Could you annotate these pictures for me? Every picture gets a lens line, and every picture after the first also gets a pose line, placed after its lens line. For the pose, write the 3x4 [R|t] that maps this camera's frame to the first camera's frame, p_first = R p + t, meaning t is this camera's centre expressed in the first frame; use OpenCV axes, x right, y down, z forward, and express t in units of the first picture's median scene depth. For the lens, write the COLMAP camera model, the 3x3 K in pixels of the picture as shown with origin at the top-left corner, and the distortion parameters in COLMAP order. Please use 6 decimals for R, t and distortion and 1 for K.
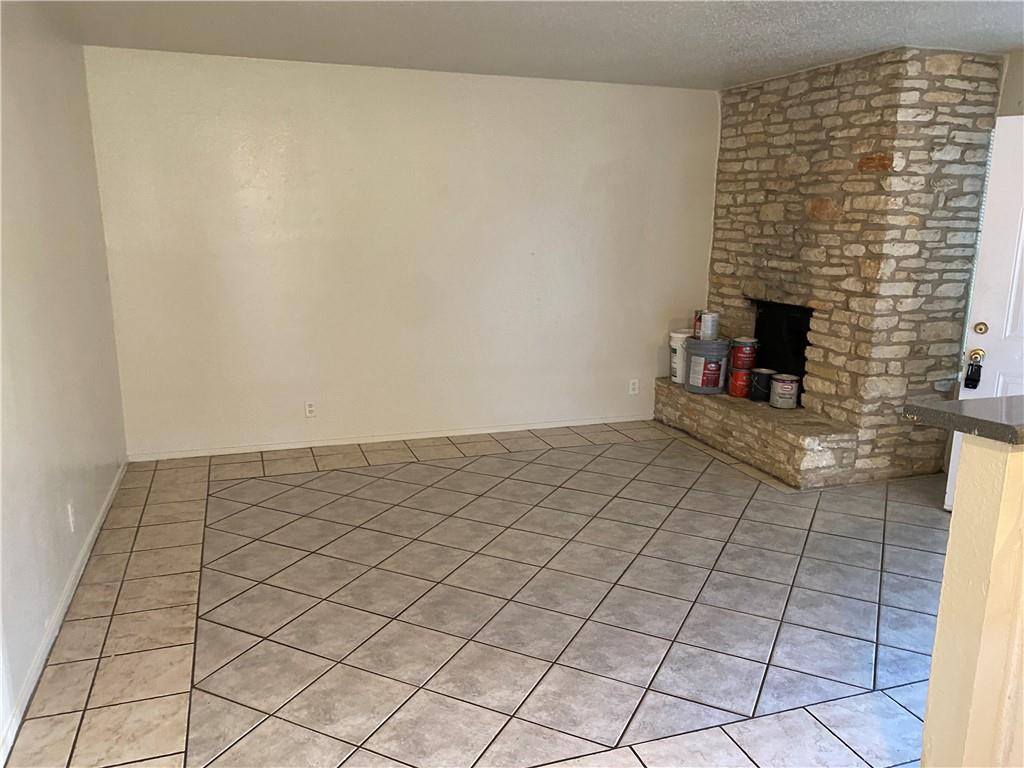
lens RADIAL K [[786.2, 0, 512.0], [0, 786.2, 384.0], [0, 0, 1]] dist [-0.003432, -0.002661]
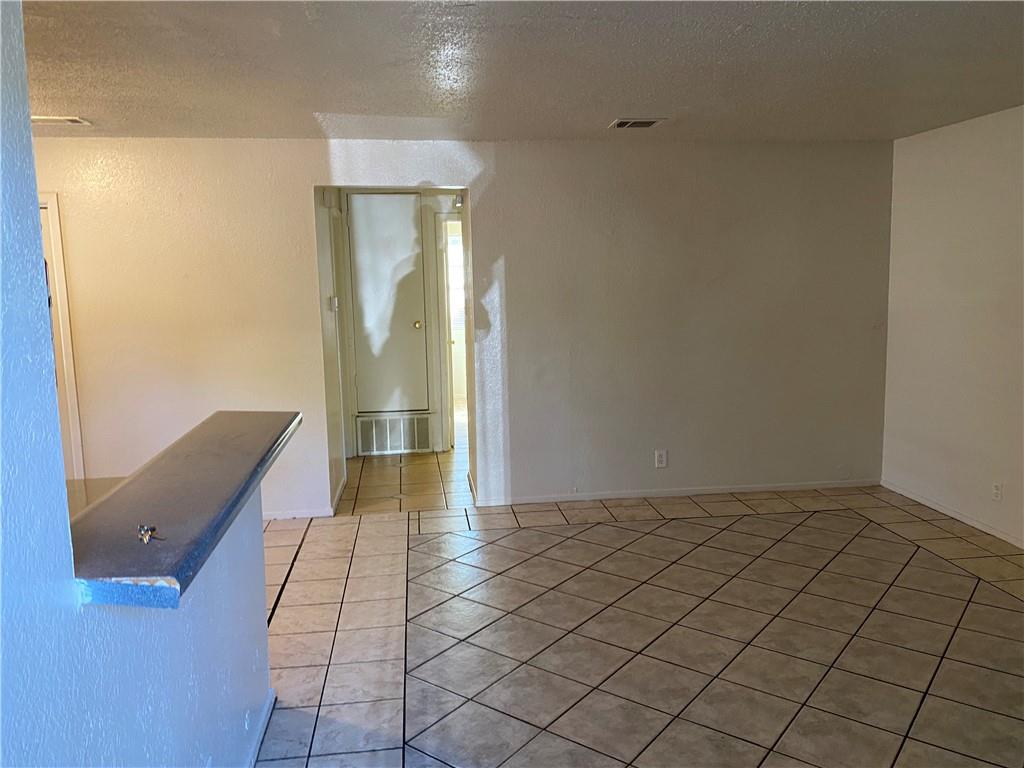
lens RADIAL K [[786.2, 0, 512.0], [0, 786.2, 384.0], [0, 0, 1]] dist [-0.003432, -0.002661]
pose [[-0.202737, 0.134243, -0.969988, 0.879380], [-0.191299, 0.966043, 0.173681, -0.171166], [0.960366, 0.220769, -0.170172, 0.778803]]
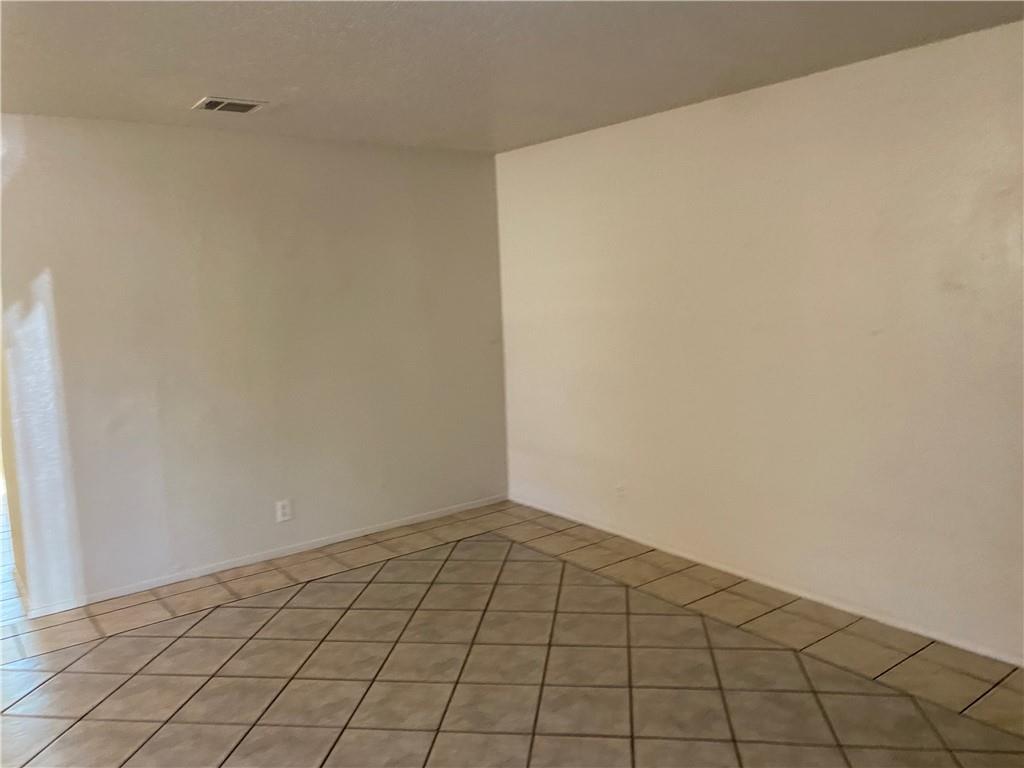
lens RADIAL K [[794.5, 0, 530.0], [0, 794.5, 367.1], [0, 0, 1]] dist [-0.005367, 0.001472]
pose [[0.339237, 0.087704, -0.936604, 0.714755], [-0.167816, 0.985315, 0.031482, -0.160041], [0.925611, 0.146497, 0.348973, 0.723725]]
